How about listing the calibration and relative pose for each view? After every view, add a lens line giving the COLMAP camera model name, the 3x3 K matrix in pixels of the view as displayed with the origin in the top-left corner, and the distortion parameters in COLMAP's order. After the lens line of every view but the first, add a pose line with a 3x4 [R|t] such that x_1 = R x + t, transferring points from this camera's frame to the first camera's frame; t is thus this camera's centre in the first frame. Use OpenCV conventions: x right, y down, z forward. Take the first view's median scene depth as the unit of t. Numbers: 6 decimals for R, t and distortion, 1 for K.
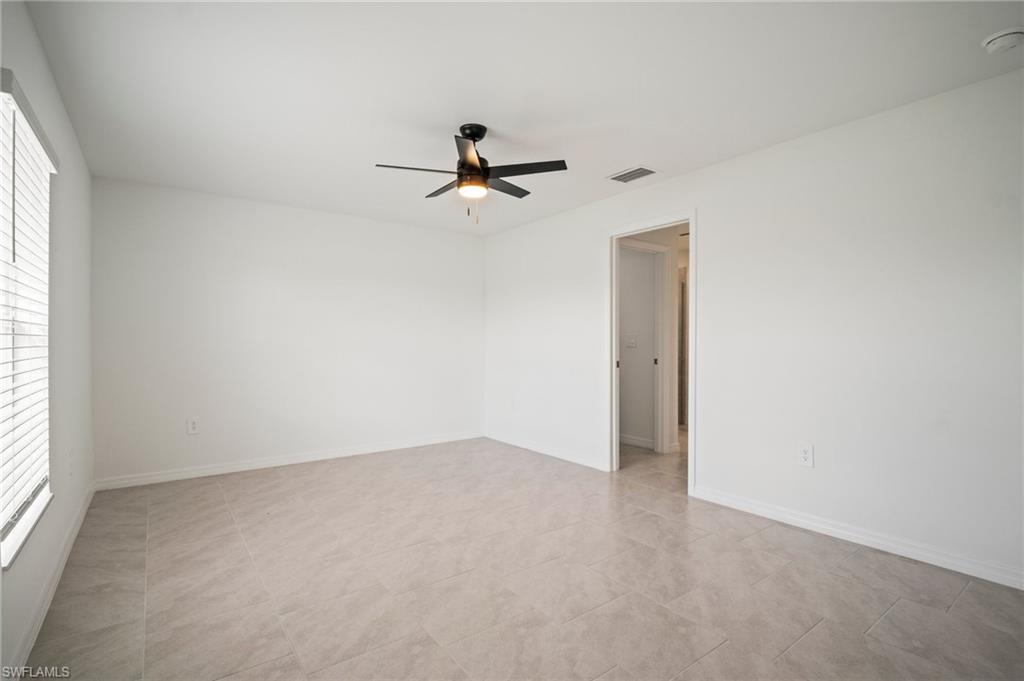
lens RADIAL K [[484.2, 0, 506.0], [0, 484.2, 338.1], [0, 0, 1]] dist [-0.002275, -0.001833]
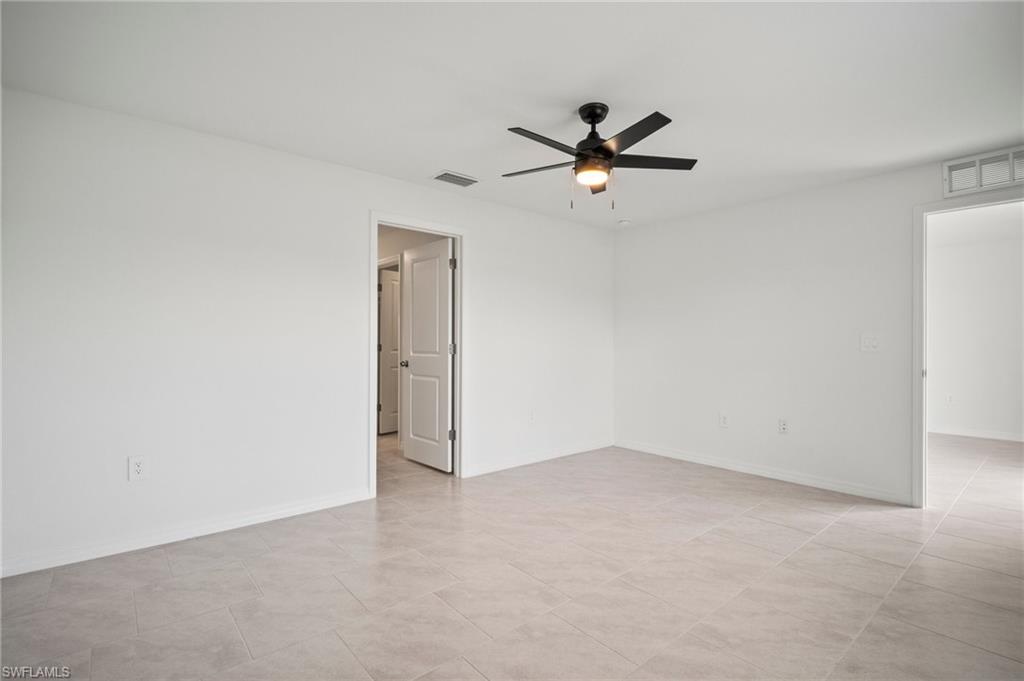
lens RADIAL K [[484.2, 0, 506.0], [0, 484.2, 338.1], [0, 0, 1]] dist [-0.002275, -0.001833]
pose [[-0.074583, 0.007281, 0.997188, -0.963602], [-0.006367, 0.999949, -0.007778, 0.002929], [-0.997194, -0.006929, -0.074533, 1.241534]]
